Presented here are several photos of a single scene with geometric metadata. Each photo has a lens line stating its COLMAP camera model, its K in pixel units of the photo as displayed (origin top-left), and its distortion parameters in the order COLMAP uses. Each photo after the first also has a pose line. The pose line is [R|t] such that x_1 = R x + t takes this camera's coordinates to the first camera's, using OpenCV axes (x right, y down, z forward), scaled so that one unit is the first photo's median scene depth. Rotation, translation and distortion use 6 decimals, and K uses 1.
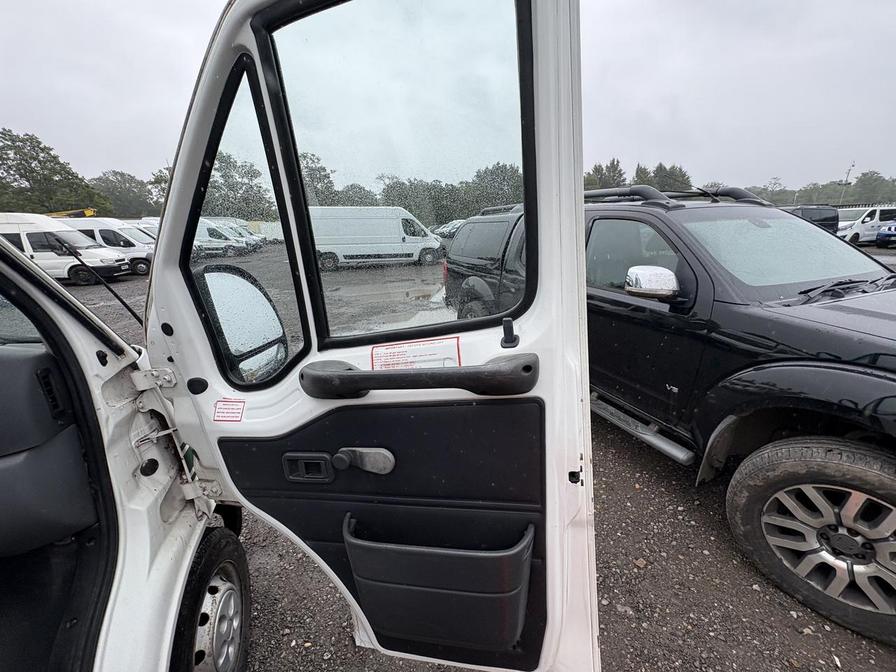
lens RADIAL K [[358.5, 0, 443.3], [0, 358.5, 341.1], [0, 0, 1]] dist [-0.004011, 0.001617]
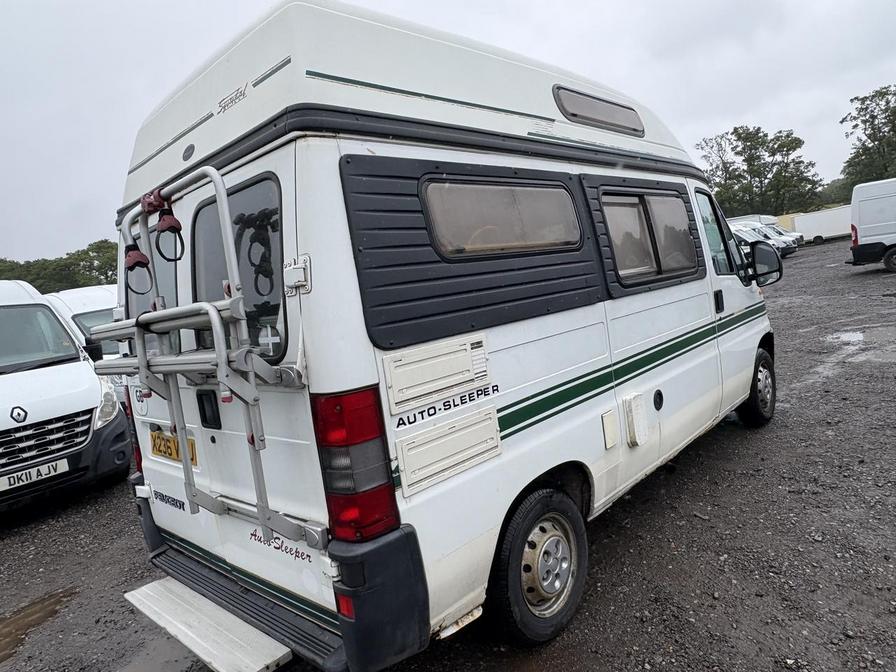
lens RADIAL K [[574.4, 0, 449.8], [0, 574.4, 337.0], [0, 0, 1]] dist [-0.000433, 0.000060]
pose [[0.541875, 0.018202, -0.840262, 0.114726], [-0.116971, 0.991669, -0.053951, 0.071932], [0.832280, 0.127521, 0.539490, -0.226250]]
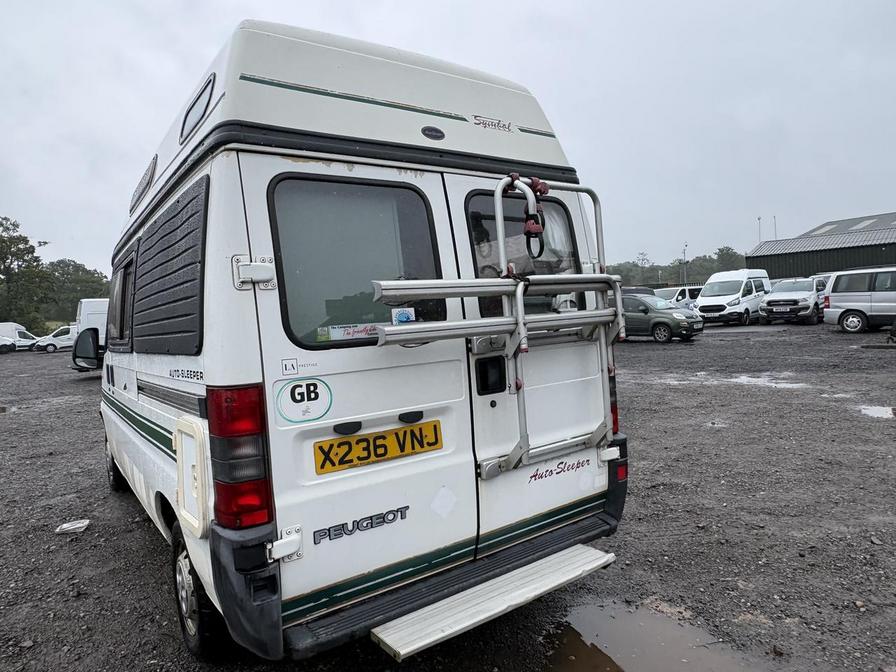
lens RADIAL K [[574.4, 0, 445.4], [0, 574.4, 343.1], [0, 0, 1]] dist [-0.000433, 0.000060]
pose [[0.932558, -0.051237, 0.357366, -0.099796], [0.143929, 0.960576, -0.237863, 0.114910], [-0.331090, 0.273256, 0.903167, -0.331656]]
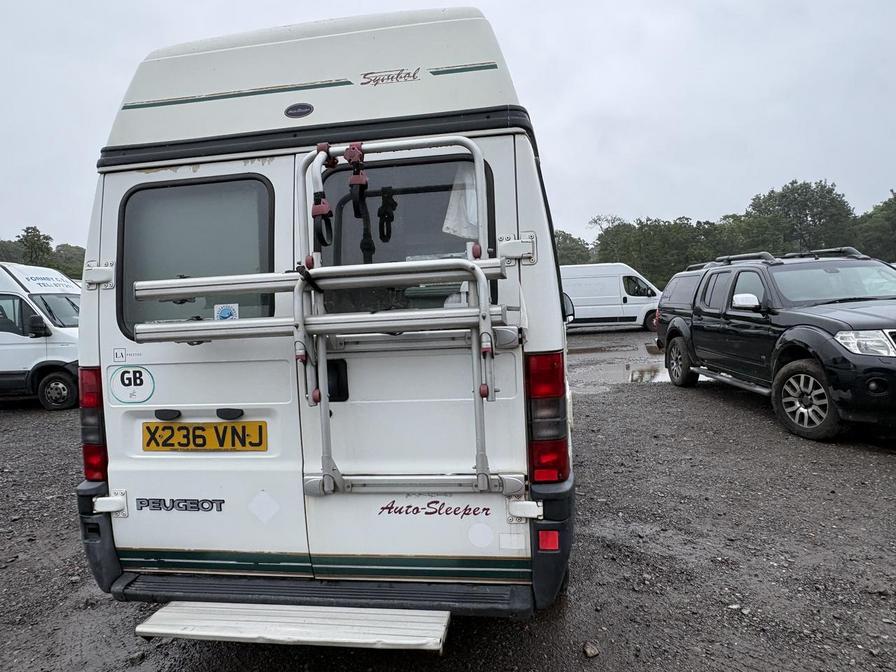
lens RADIAL K [[574.4, 0, 448.6], [0, 574.4, 335.7], [0, 0, 1]] dist [-0.000433, 0.000060]
pose [[0.917030, 0.000273, -0.398818, 0.042884], [-0.090744, 0.973913, -0.207988, 0.103713], [0.388357, 0.226922, 0.893132, -0.306322]]
